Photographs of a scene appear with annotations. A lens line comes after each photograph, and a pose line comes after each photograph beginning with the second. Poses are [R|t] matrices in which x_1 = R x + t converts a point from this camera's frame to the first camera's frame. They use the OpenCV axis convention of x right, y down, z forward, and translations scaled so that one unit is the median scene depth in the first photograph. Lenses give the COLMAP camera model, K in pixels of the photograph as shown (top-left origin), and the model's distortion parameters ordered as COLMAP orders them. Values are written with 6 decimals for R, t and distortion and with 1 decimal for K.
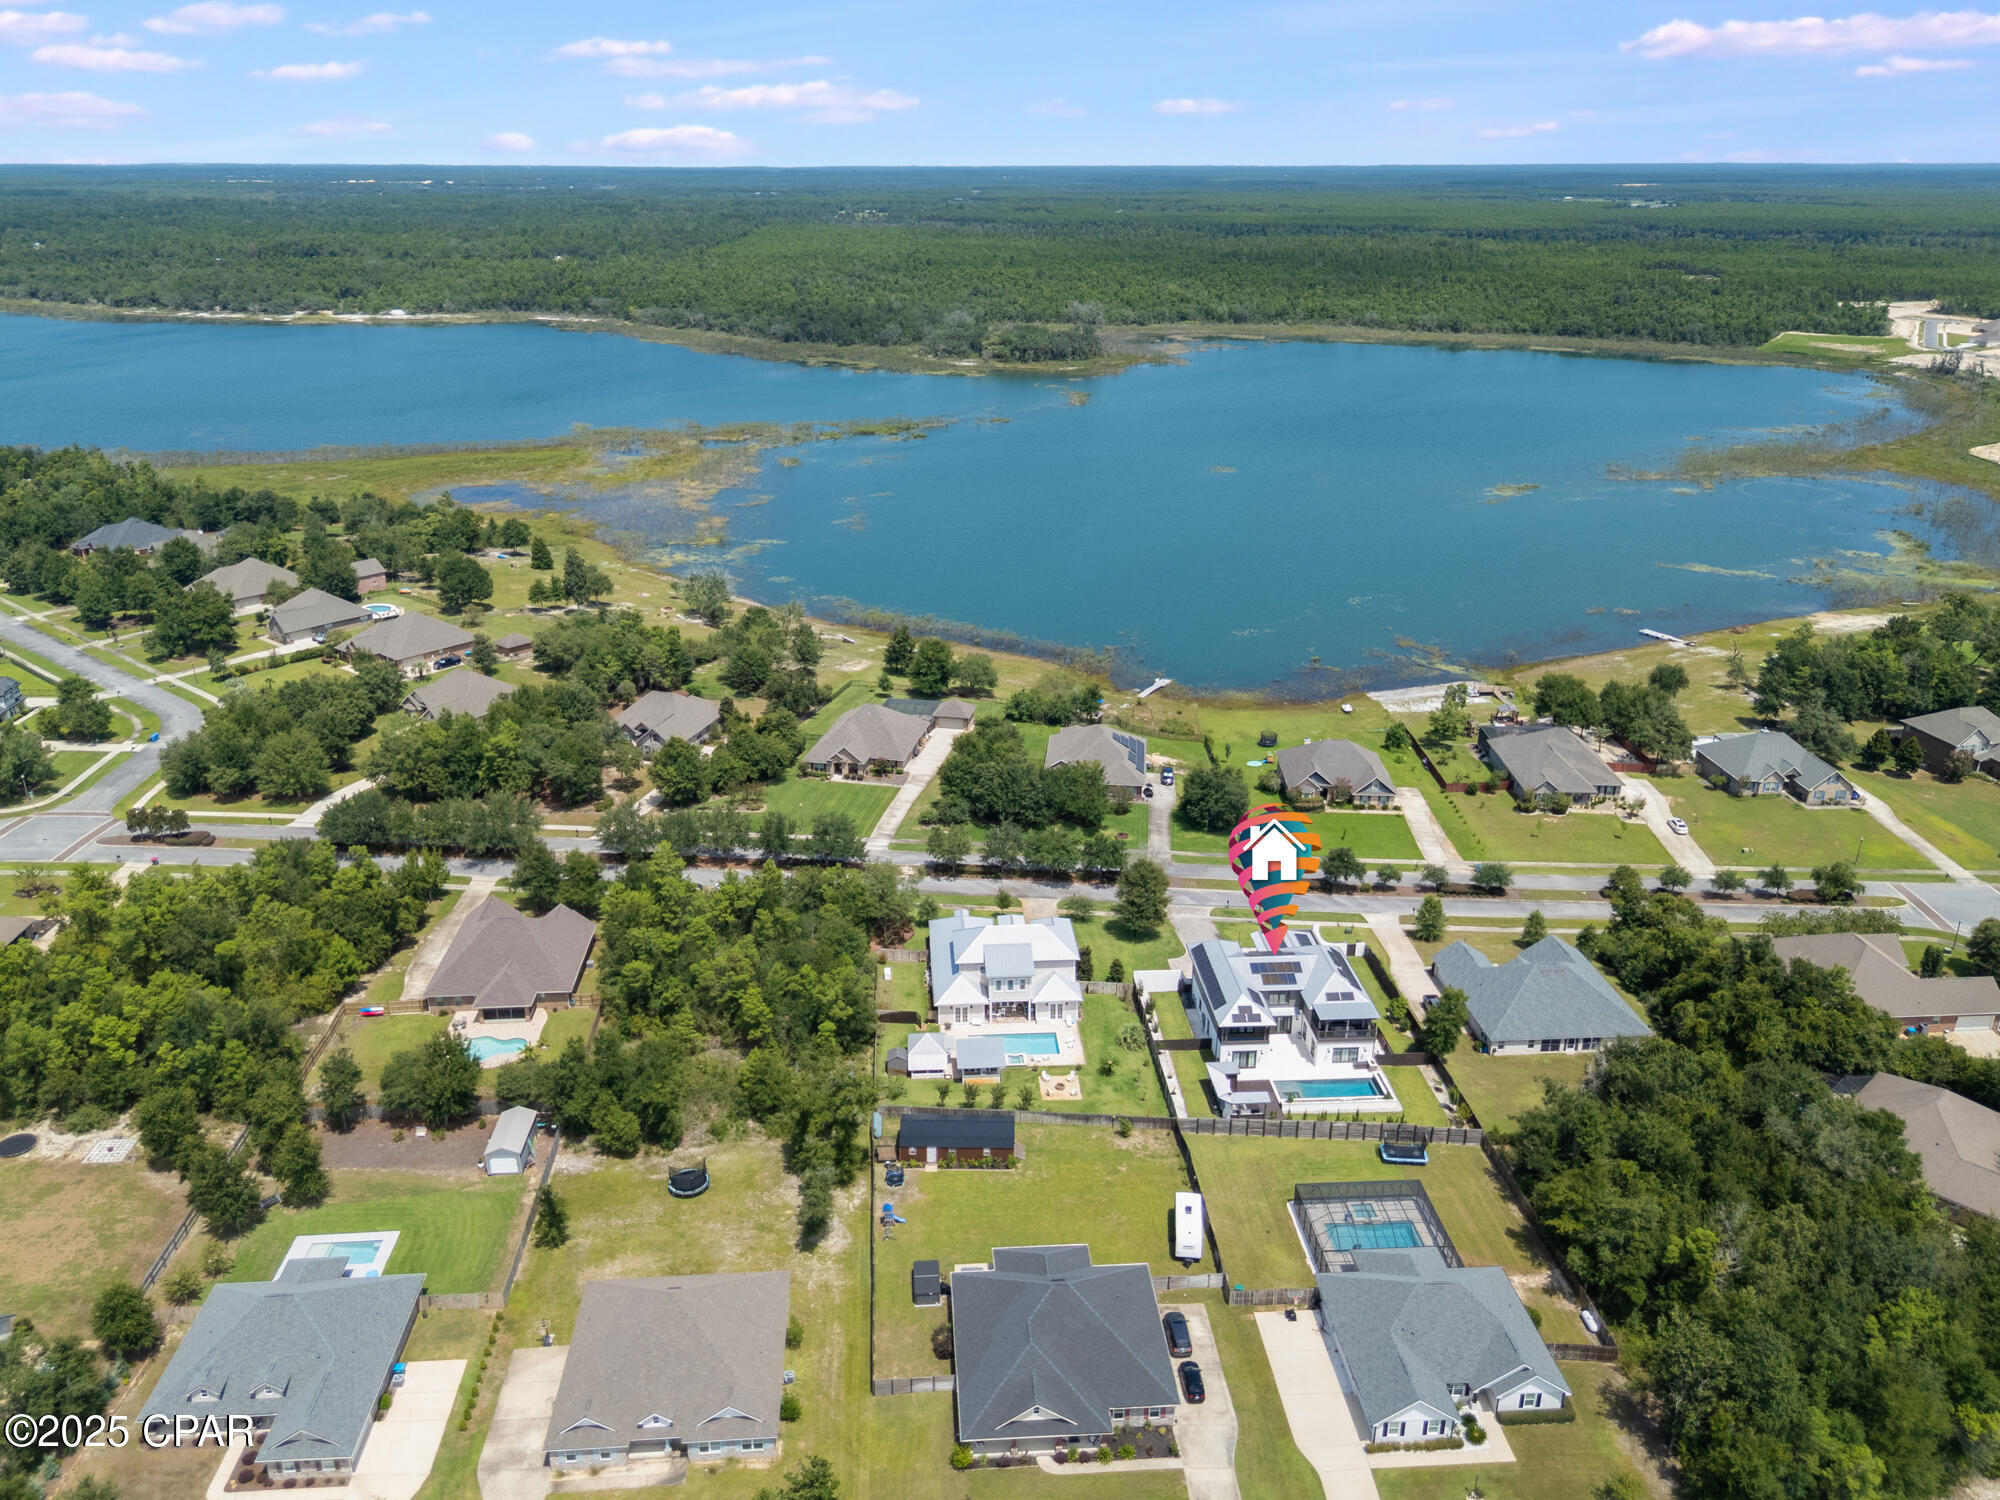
lens RADIAL K [[1505.3, 0, 1000.0], [0, 1505.3, 750.0], [0, 0, 1]] dist [0.068266, -0.072175]
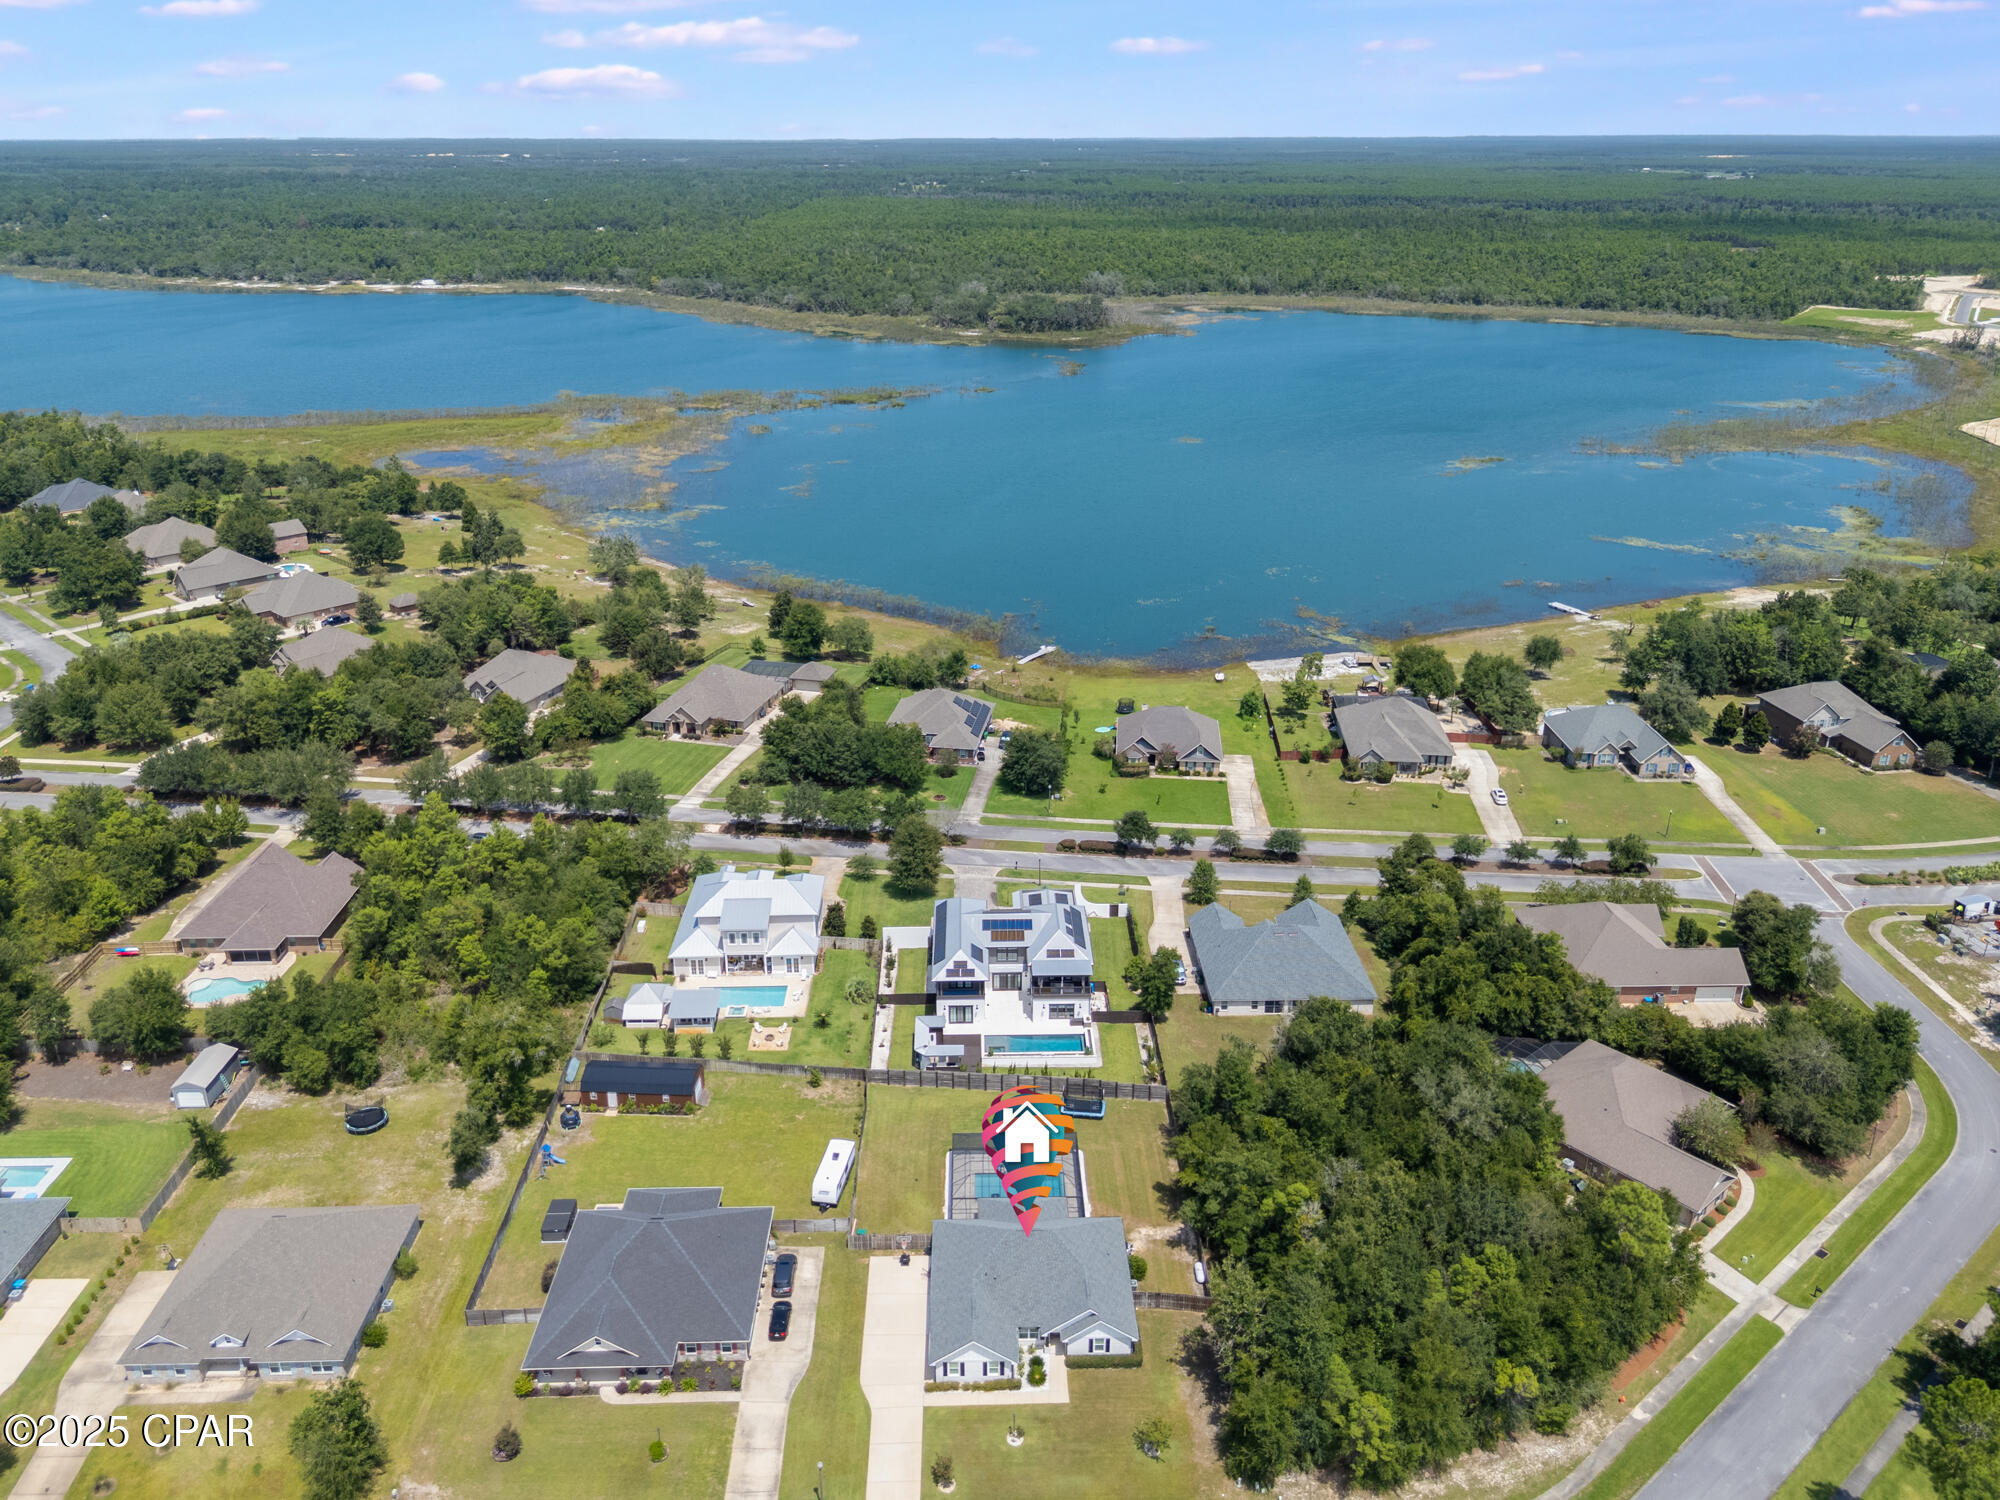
lens RADIAL K [[1502.4, 0, 1000.0], [0, 1502.4, 750.0], [0, 0, 1]] dist [0.058758, -0.069301]
pose [[0.999087, 0.014767, -0.040090, 0.154792], [-0.014074, 0.999748, 0.017513, 0.006678], [0.040339, -0.016933, 0.999043, -0.000925]]
